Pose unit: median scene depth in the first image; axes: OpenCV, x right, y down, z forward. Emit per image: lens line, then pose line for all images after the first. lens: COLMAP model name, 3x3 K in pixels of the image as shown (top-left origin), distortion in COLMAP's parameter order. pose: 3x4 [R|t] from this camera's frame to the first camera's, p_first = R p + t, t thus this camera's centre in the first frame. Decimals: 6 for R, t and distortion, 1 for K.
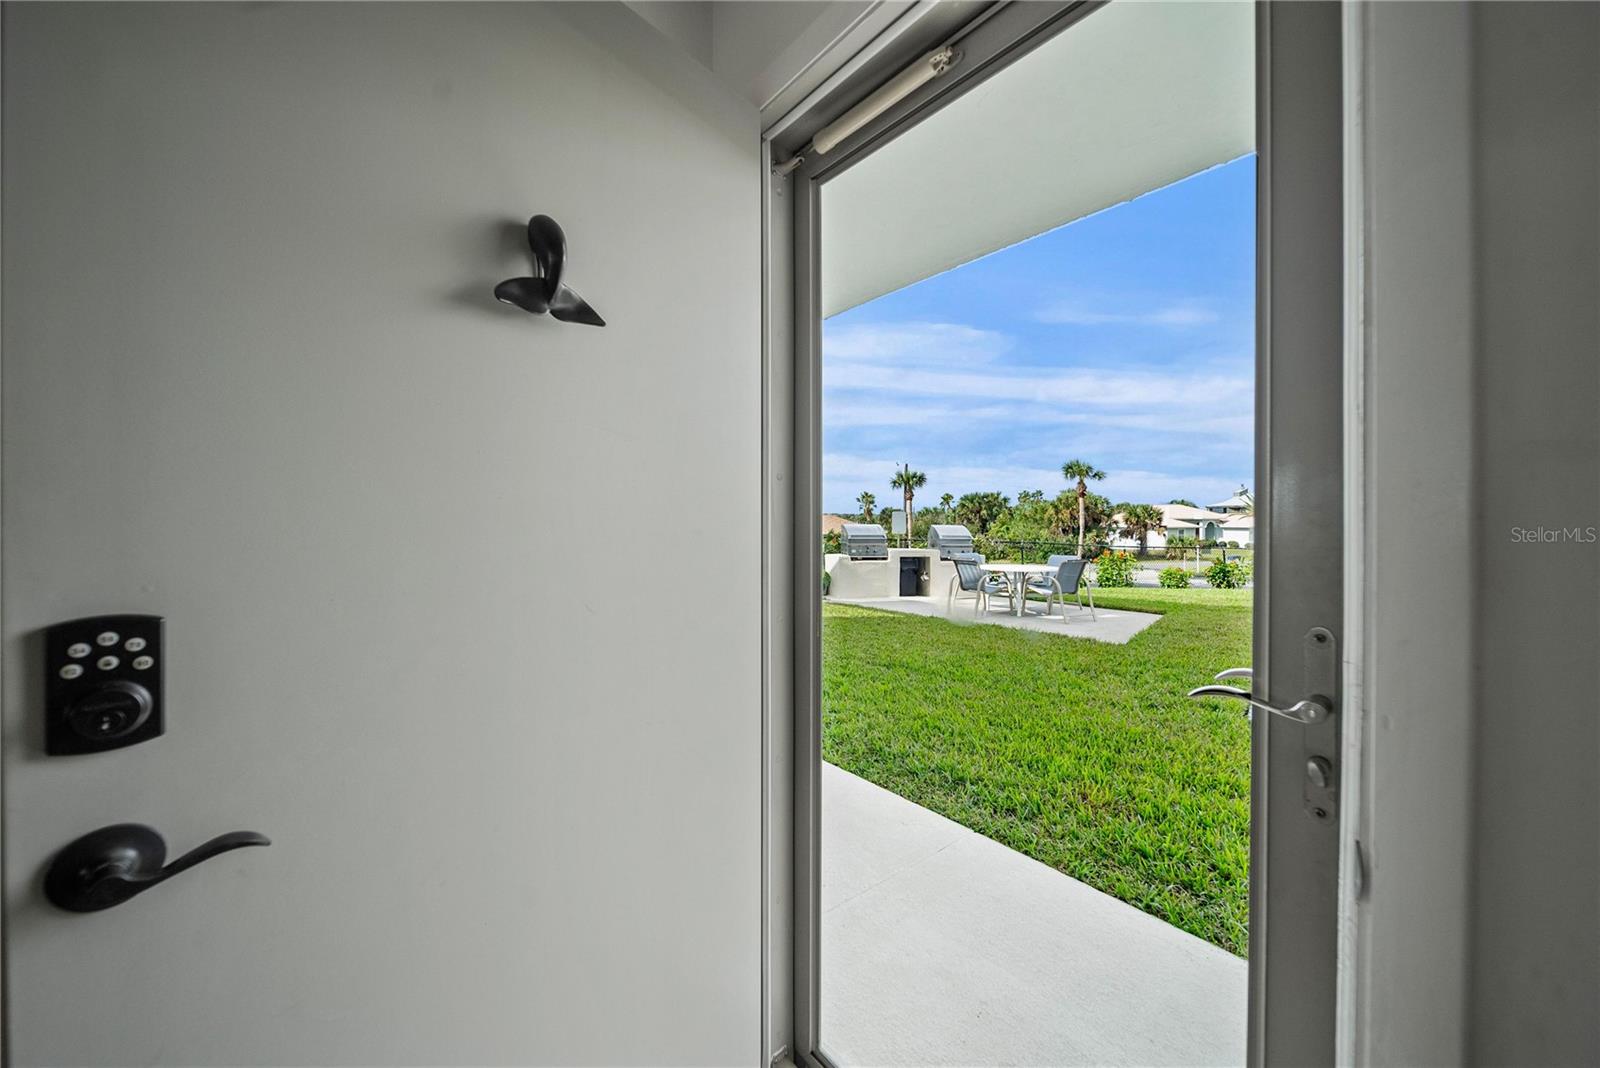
lens RADIAL K [[579.2, 0, 792.5], [0, 579.2, 513.8], [0, 0, 1]] dist [-0.000280, -0.000044]
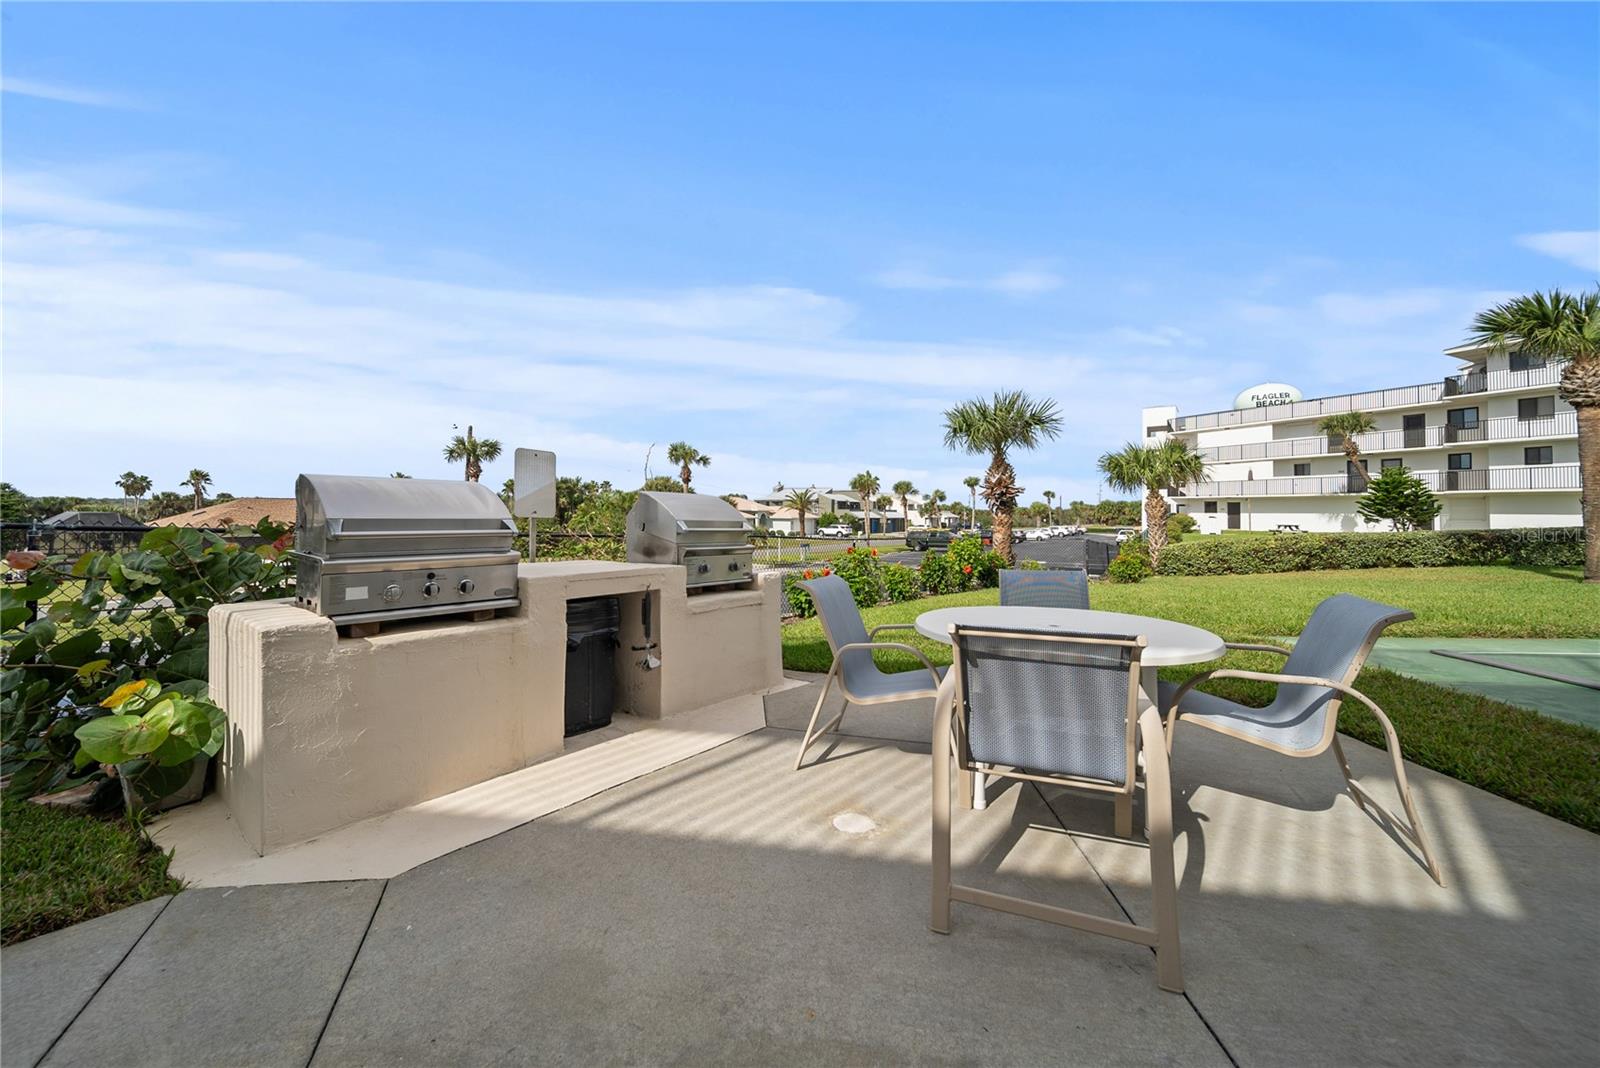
lens RADIAL K [[579.2, 0, 792.5], [0, 579.2, 513.8], [0, 0, 1]] dist [-0.000280, -0.000044]
pose [[0.750353, 0.009384, 0.660971, 0.022435], [-0.019743, 0.999771, 0.008219, 0.007788], [-0.660743, -0.019217, 0.750367, 0.193050]]
